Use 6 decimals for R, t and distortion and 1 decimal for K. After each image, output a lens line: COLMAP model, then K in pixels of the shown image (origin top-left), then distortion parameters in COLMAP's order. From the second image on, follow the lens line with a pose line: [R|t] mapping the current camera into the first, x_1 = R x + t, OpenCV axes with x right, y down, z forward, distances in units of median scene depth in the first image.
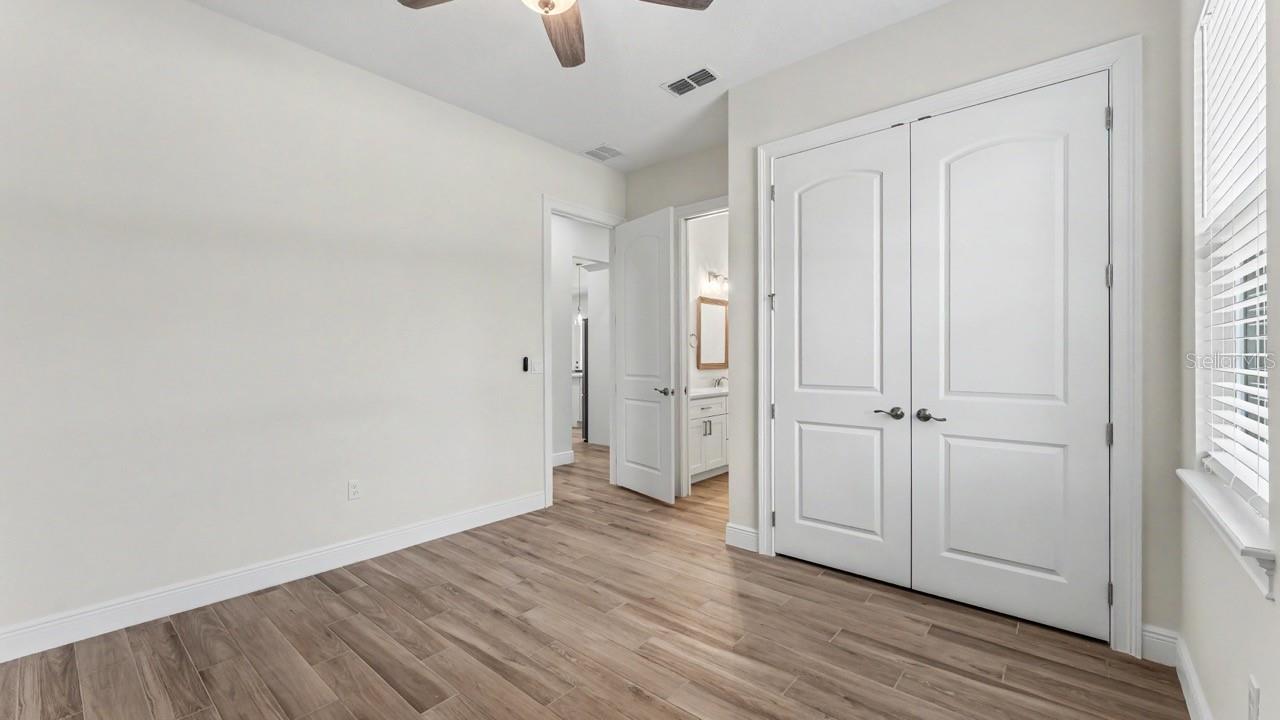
lens RADIAL K [[518.4, 0, 640.4], [0, 518.4, 354.1], [0, 0, 1]] dist [-0.001260, 0.000291]
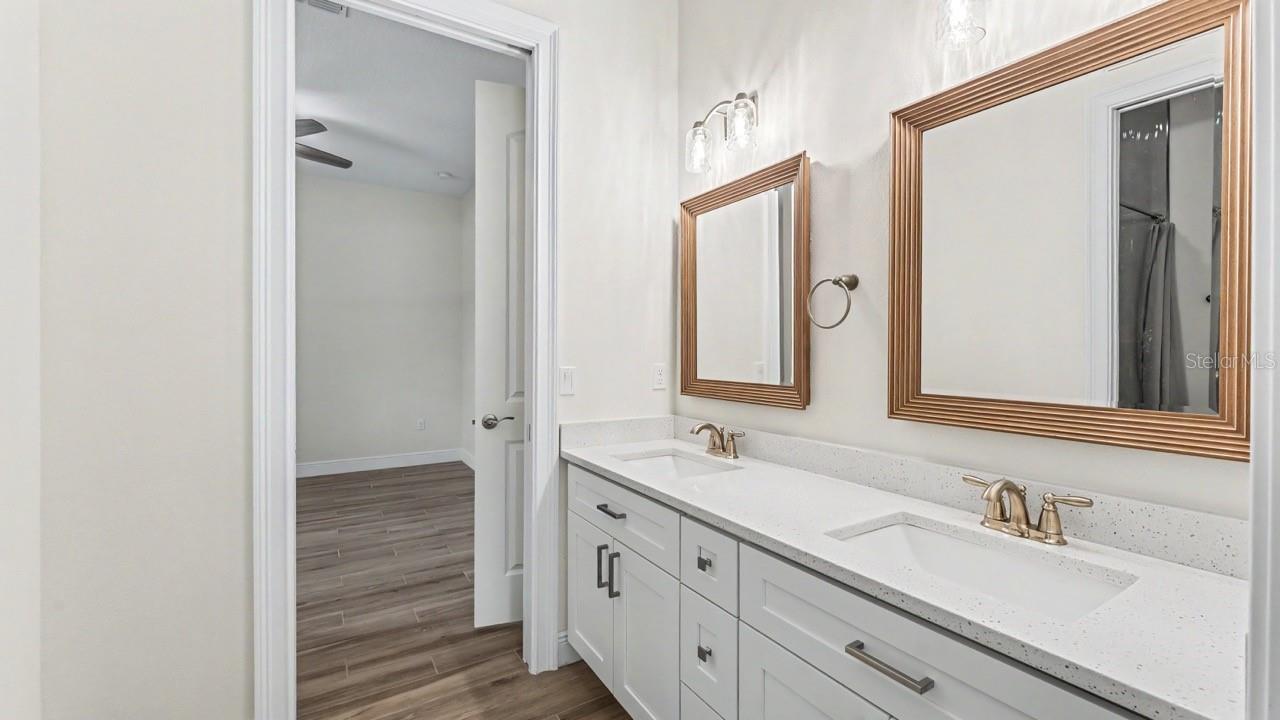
lens RADIAL K [[518.4, 0, 644.9], [0, 518.4, 360.5], [0, 0, 1]] dist [-0.001260, 0.000291]
pose [[-0.305902, 0.001552, -0.952062, 0.954213], [-0.011067, 0.999925, 0.005186, 0.010843], [0.951999, 0.012123, -0.305862, 2.424149]]
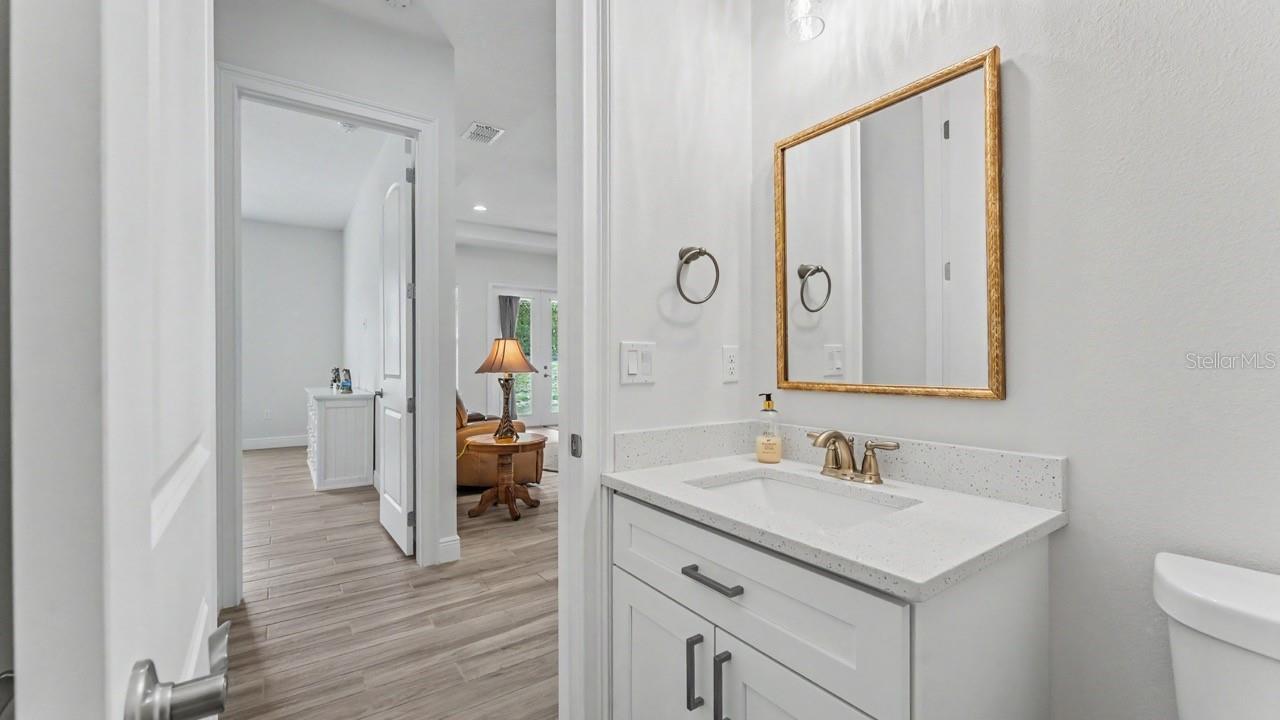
lens RADIAL K [[518.4, 0, 634.8], [0, 518.4, 359.0], [0, 0, 1]] dist [-0.001260, 0.000291]
pose [[-0.253891, -0.020074, -0.967025, 0.701501], [-0.001273, 0.999791, -0.020420, 0.053629], [0.967232, -0.003953, -0.253863, 2.196141]]
